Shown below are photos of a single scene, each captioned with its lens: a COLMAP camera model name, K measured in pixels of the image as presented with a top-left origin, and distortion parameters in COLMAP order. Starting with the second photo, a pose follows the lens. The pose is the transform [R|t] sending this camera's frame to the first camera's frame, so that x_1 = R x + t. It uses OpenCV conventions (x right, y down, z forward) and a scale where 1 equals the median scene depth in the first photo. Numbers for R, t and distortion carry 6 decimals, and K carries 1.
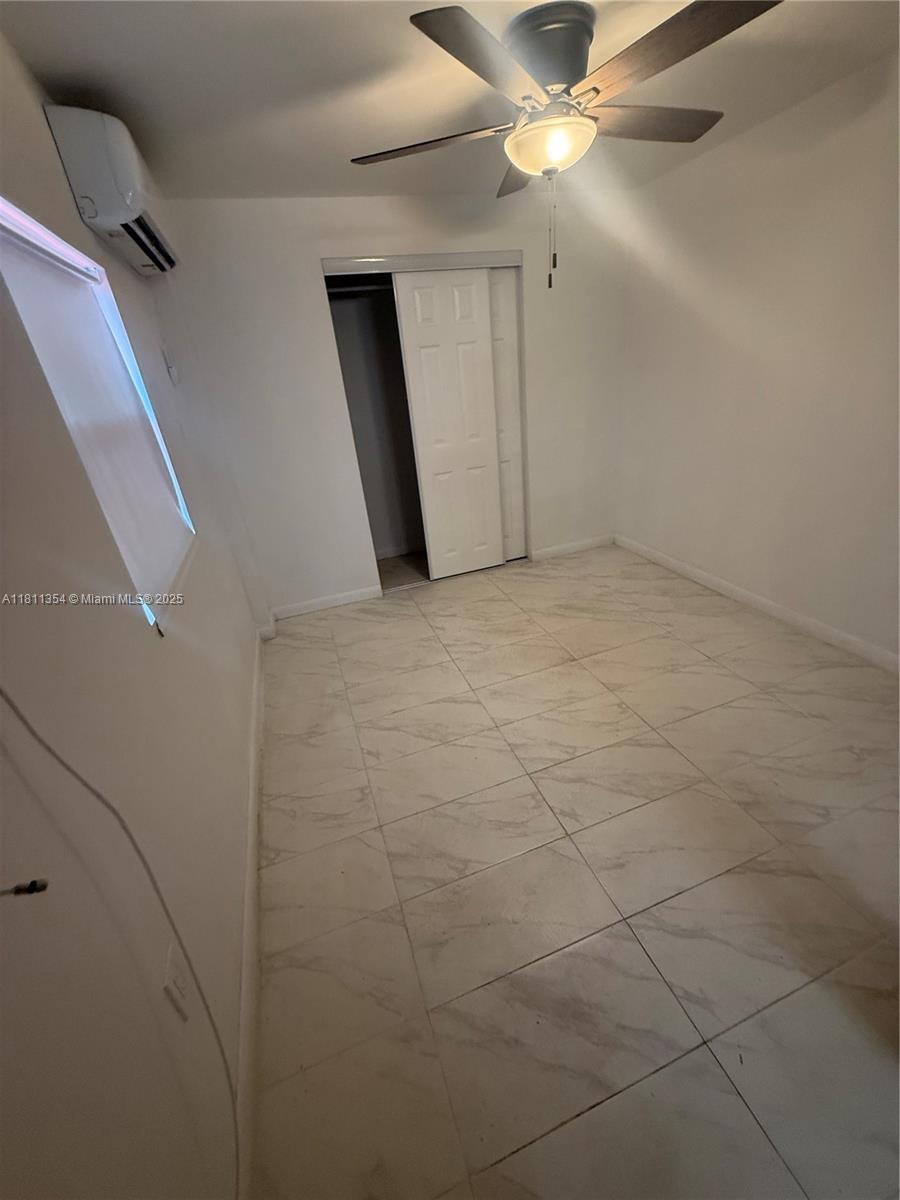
lens RADIAL K [[481.5, 0, 448.2], [0, 481.5, 597.2], [0, 0, 1]] dist [-0.001147, 0.000649]
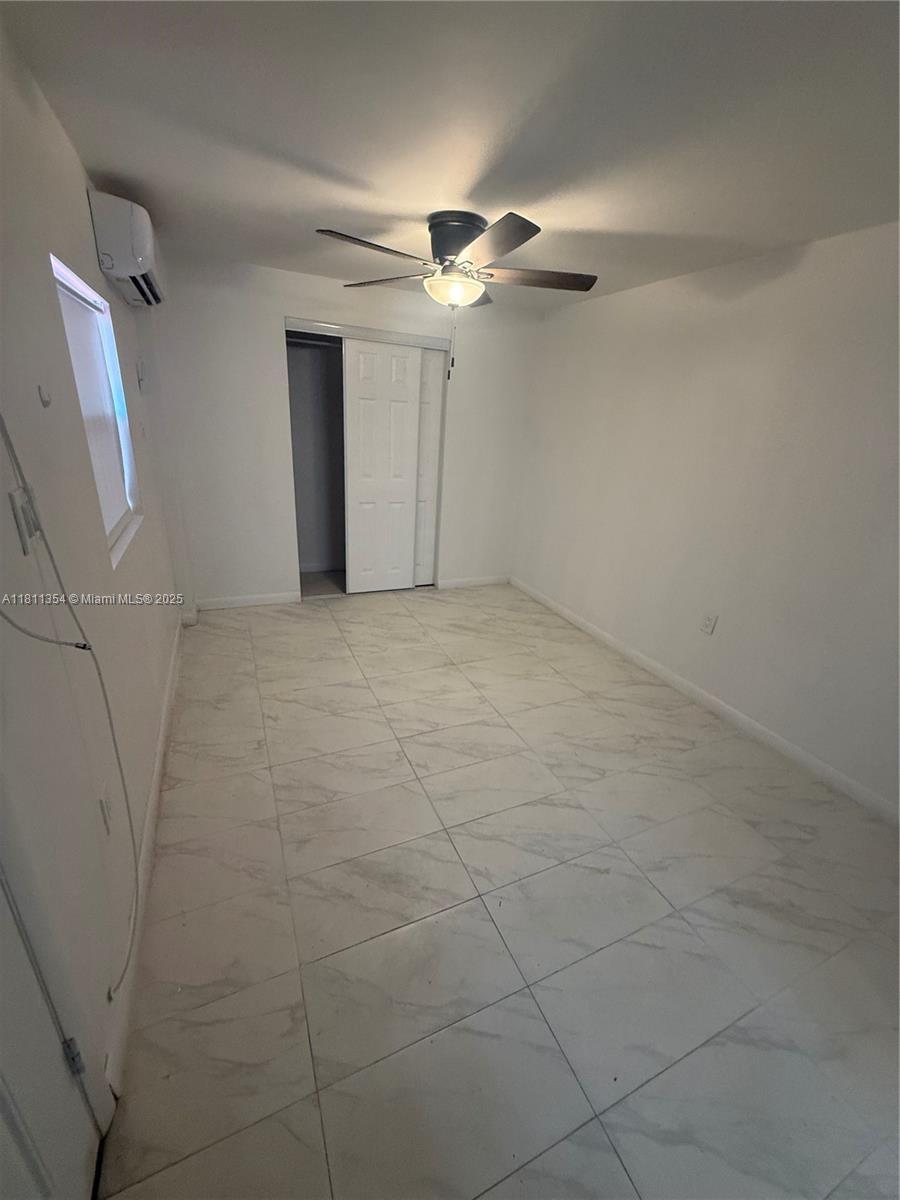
lens RADIAL K [[481.5, 0, 449.0], [0, 481.5, 596.7], [0, 0, 1]] dist [-0.001147, 0.000649]
pose [[0.982891, 0.116618, 0.142570, 0.061780], [-0.103577, 0.990005, -0.095723, 0.085631], [-0.152308, 0.079318, 0.985145, -0.238564]]
